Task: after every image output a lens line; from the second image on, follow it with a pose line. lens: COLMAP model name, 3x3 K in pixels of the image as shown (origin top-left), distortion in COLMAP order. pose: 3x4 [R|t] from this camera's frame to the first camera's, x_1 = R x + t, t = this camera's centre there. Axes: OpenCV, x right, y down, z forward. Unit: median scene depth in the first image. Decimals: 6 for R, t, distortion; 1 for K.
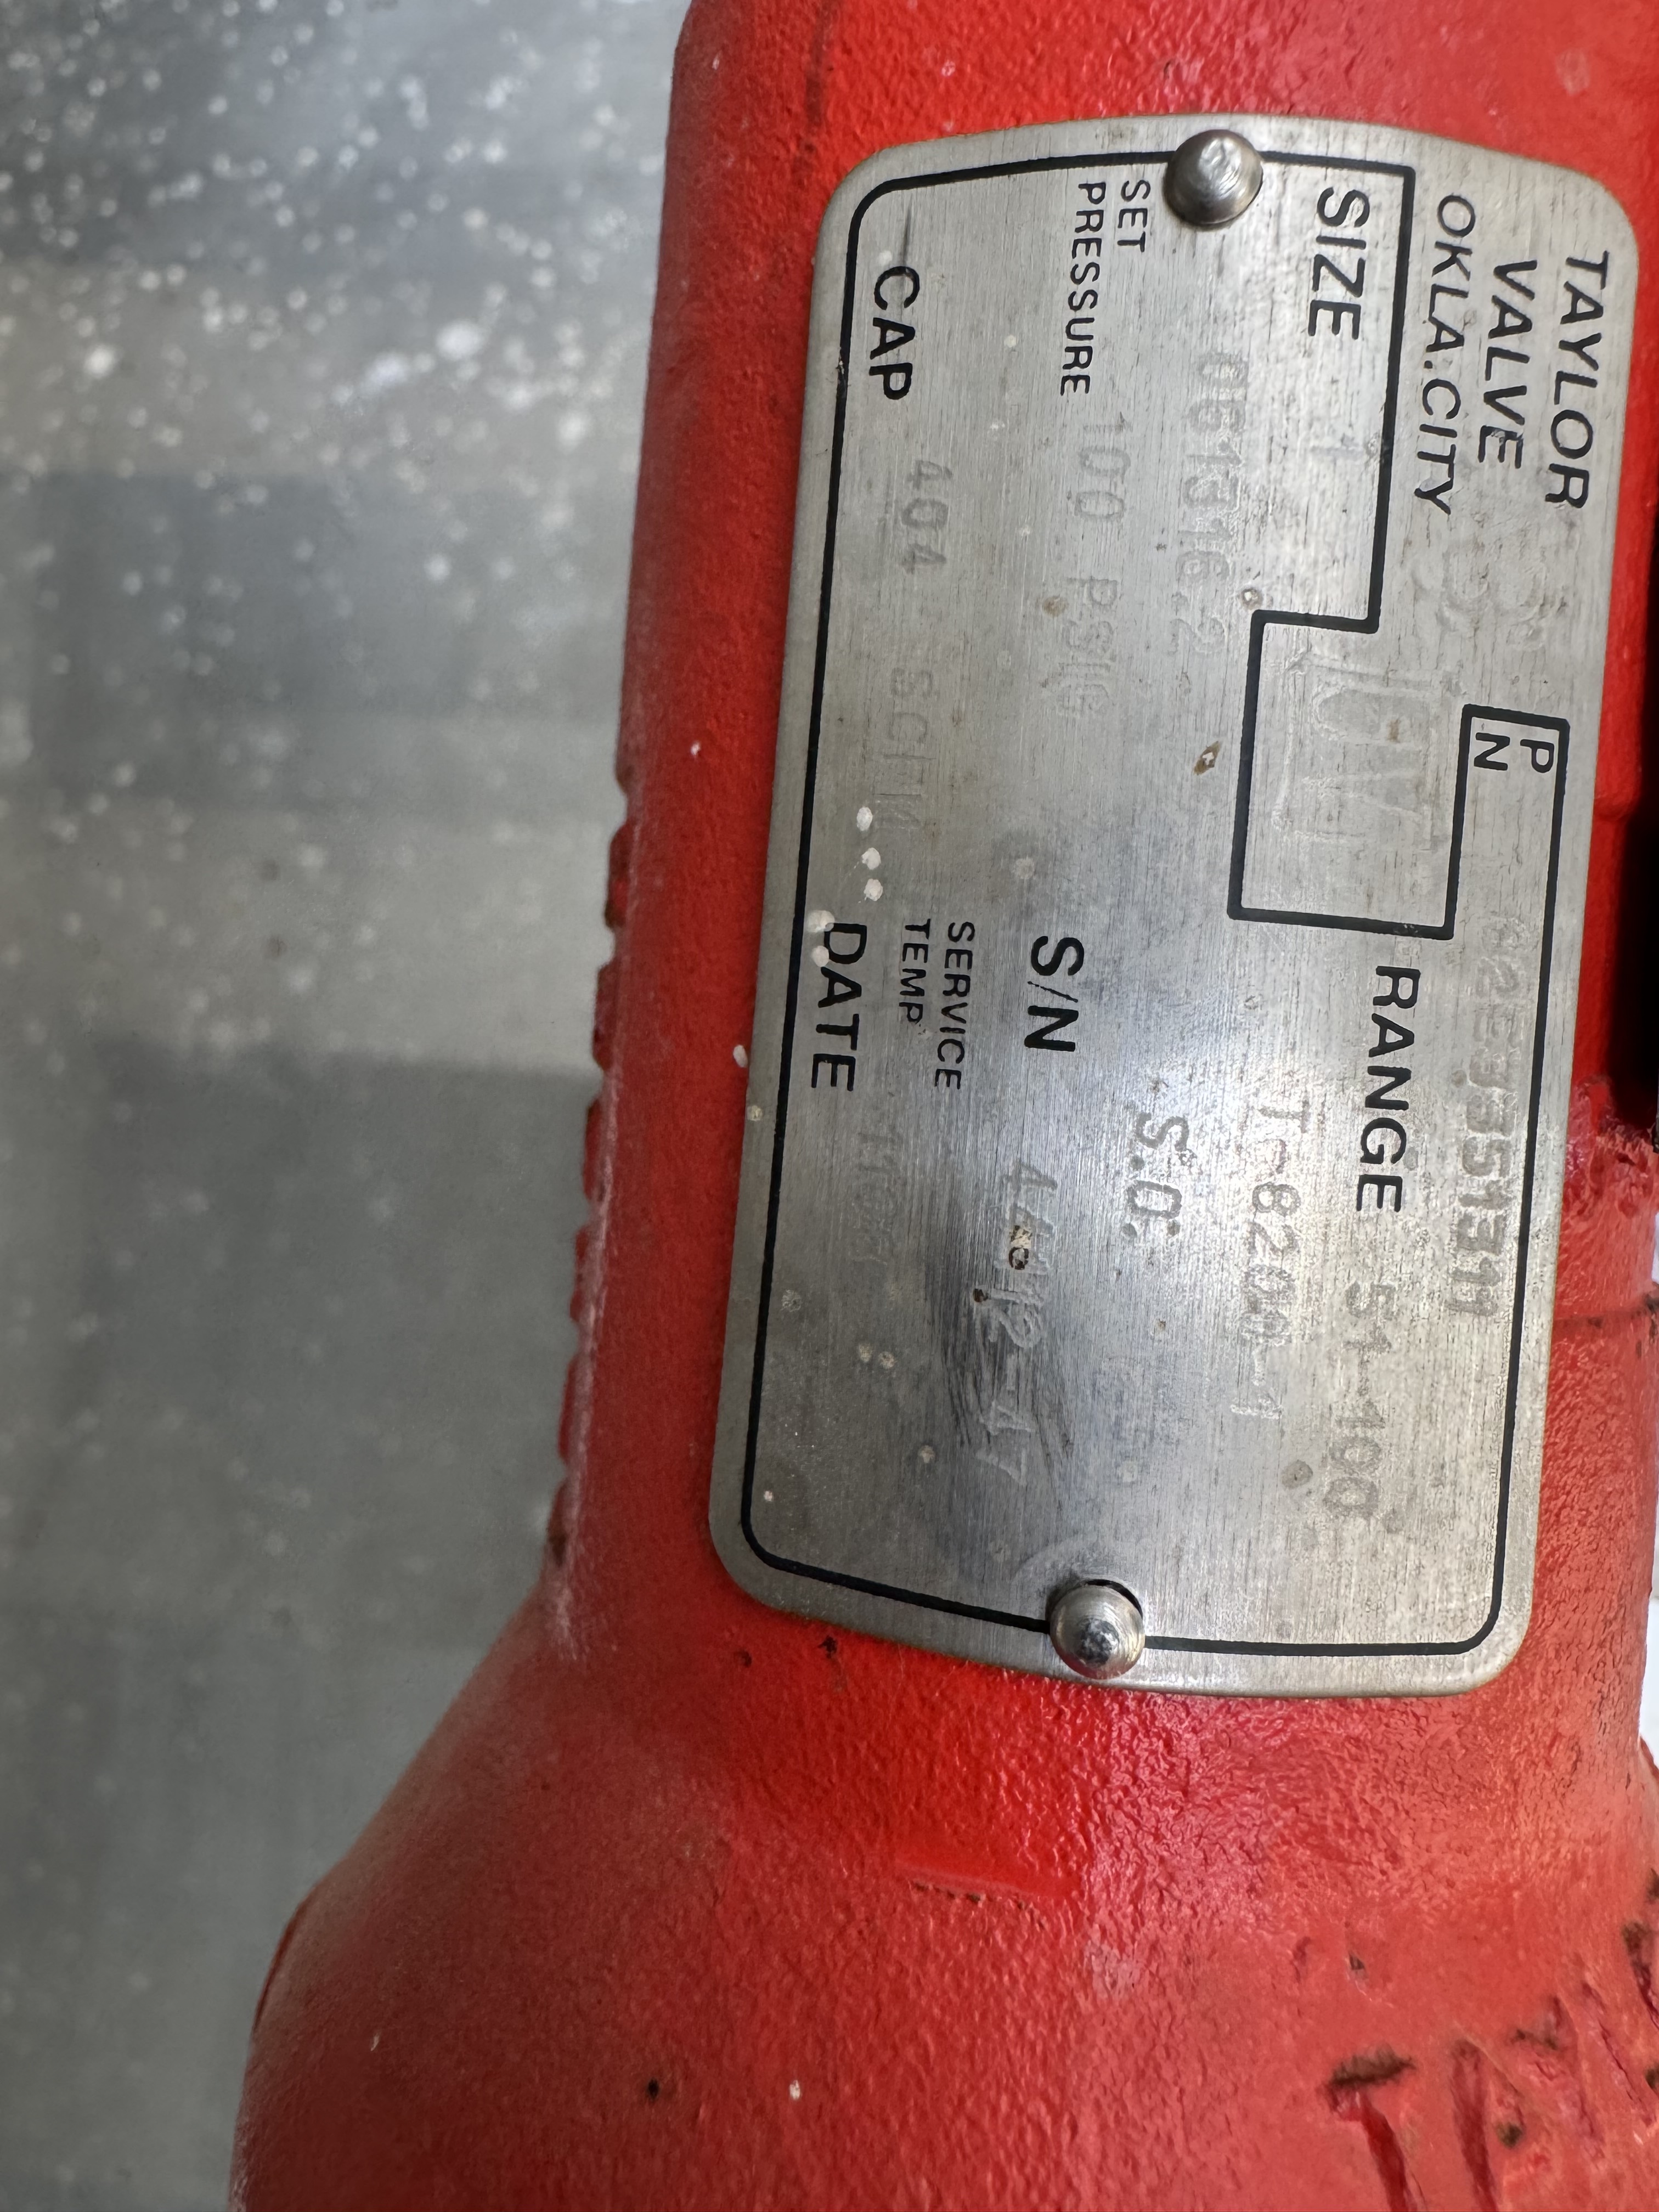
lens RADIAL K [[1465.7, 0, 889.1], [0, 1465.7, 970.4], [0, 0, 1]] dist [0.000867, -0.004413]
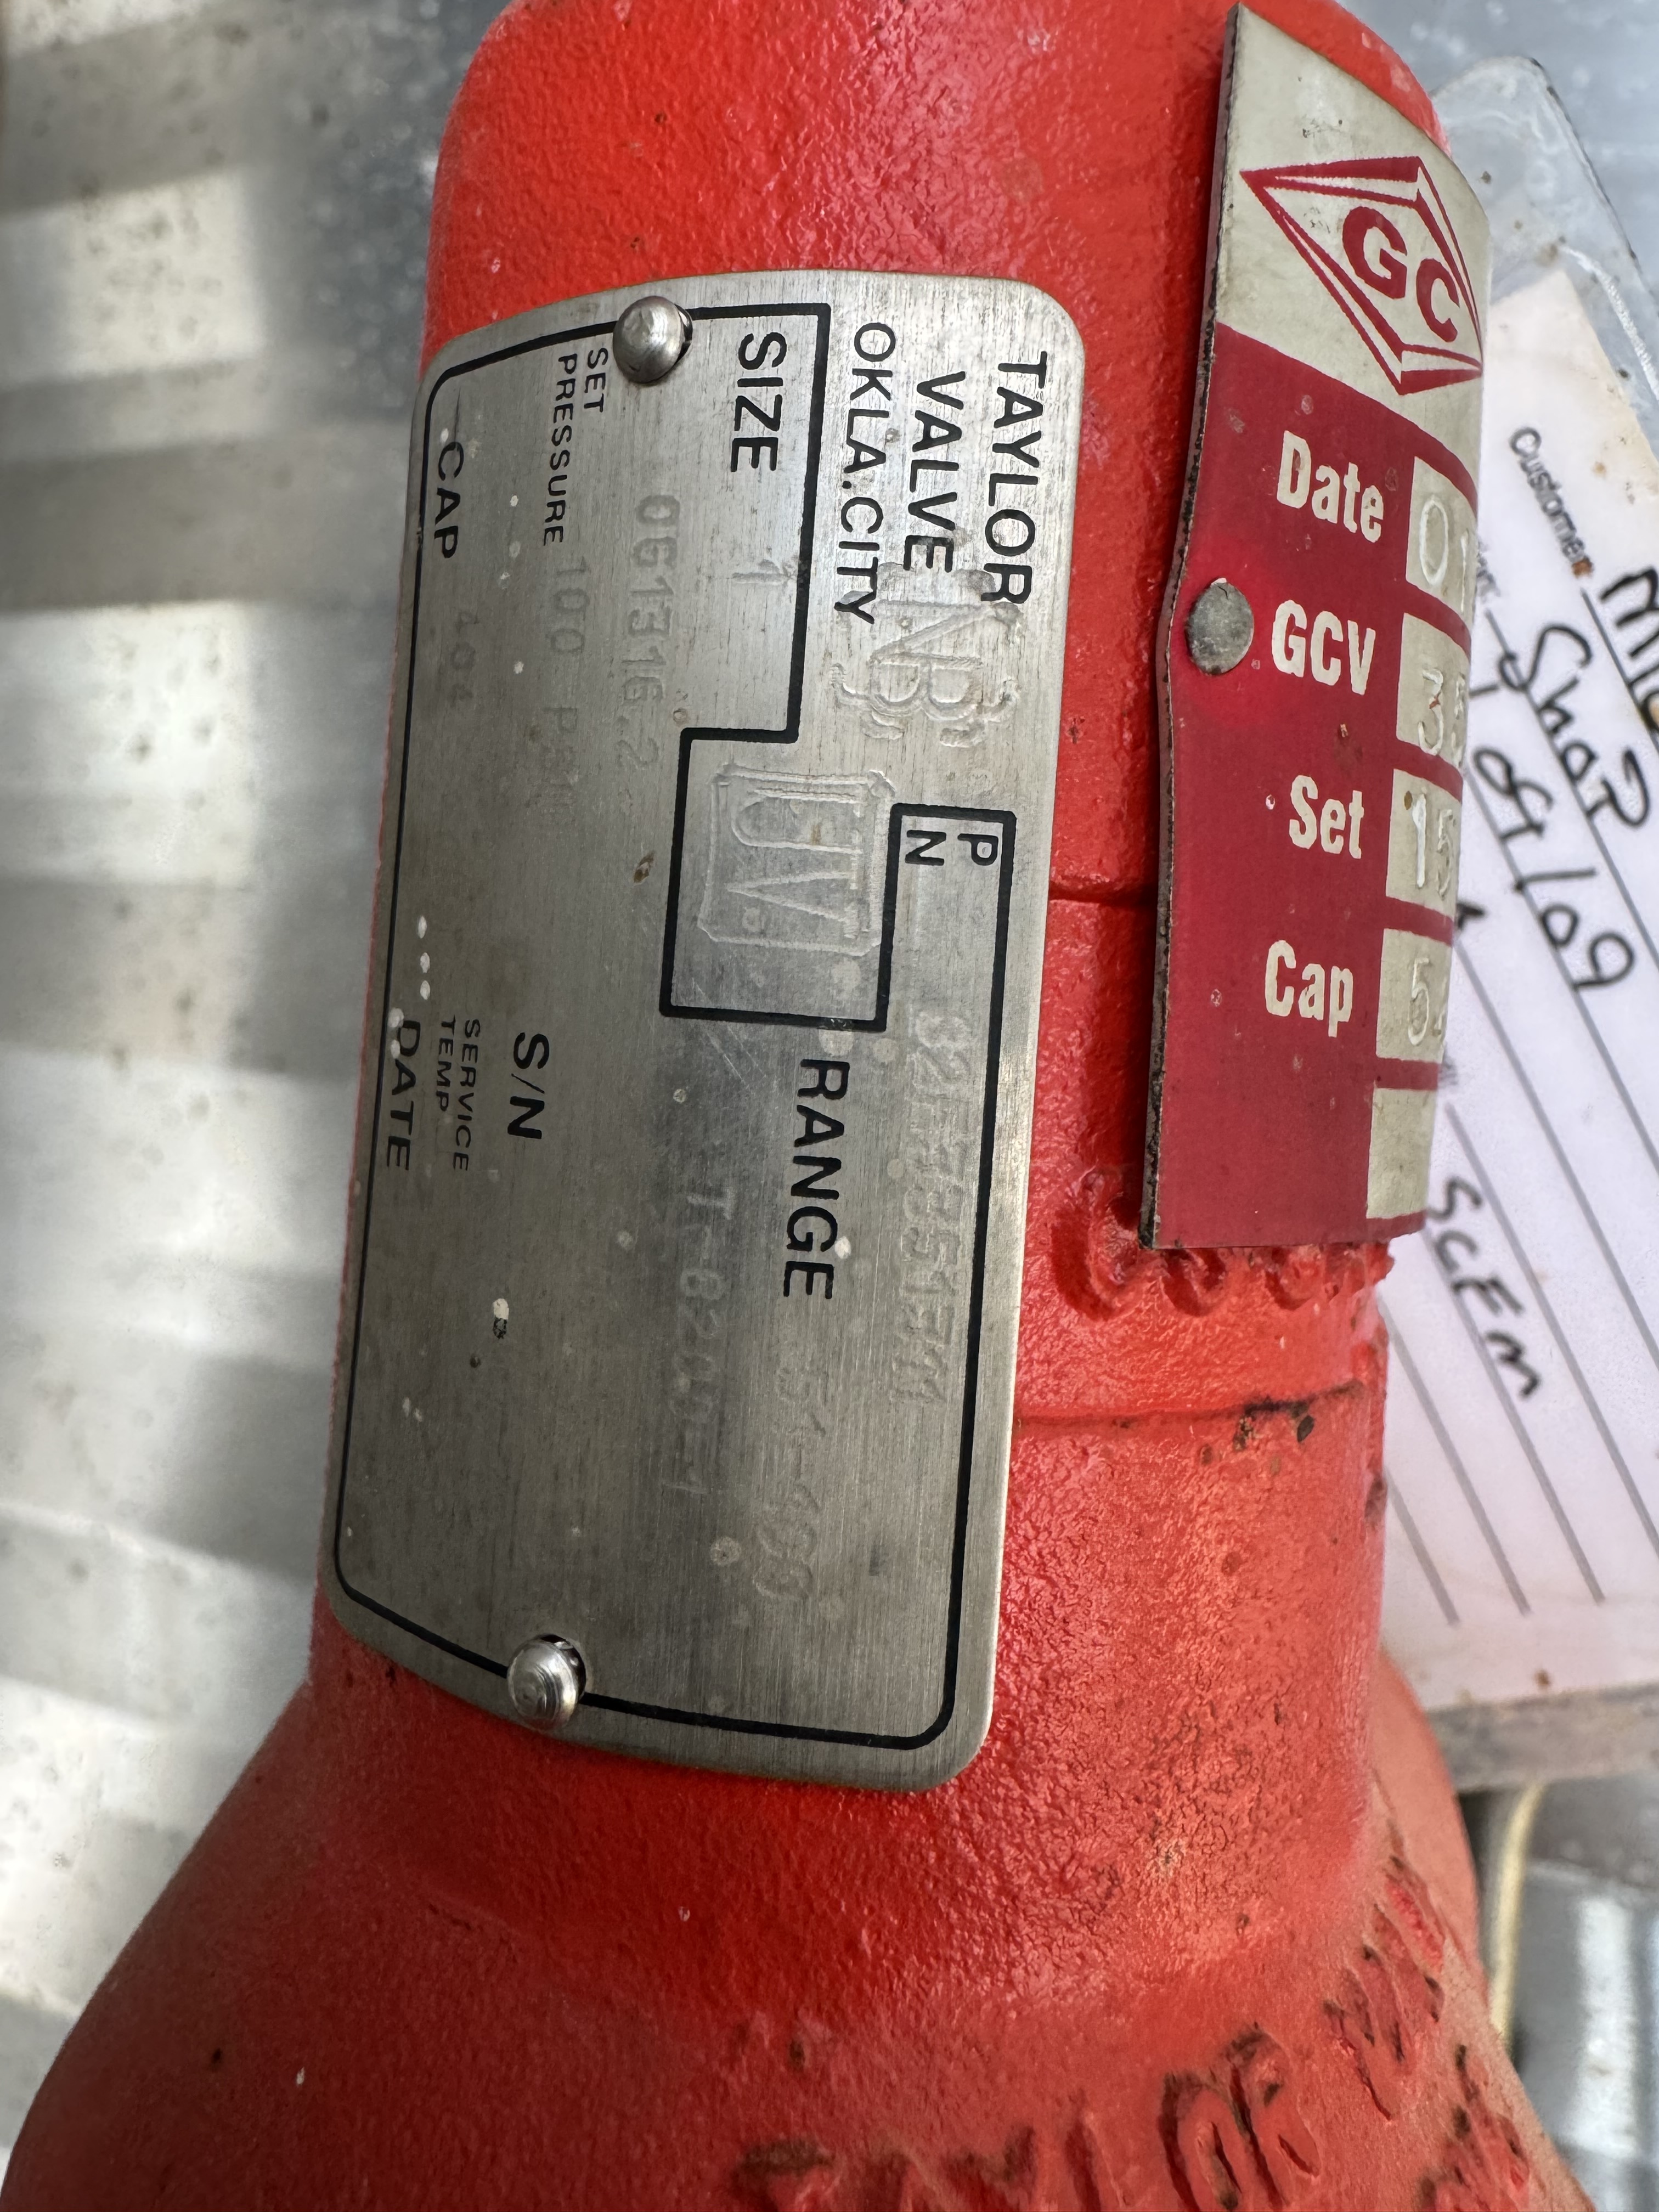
lens RADIAL K [[1515.4, 0, 942.6], [0, 1515.4, 949.0], [0, 0, 1]] dist [-0.002040, 0.001243]
pose [[0.962627, -0.023399, -0.269818, 0.714238], [0.010096, 0.998669, -0.050587, -0.025266], [0.270642, 0.045972, 0.961582, -0.010526]]
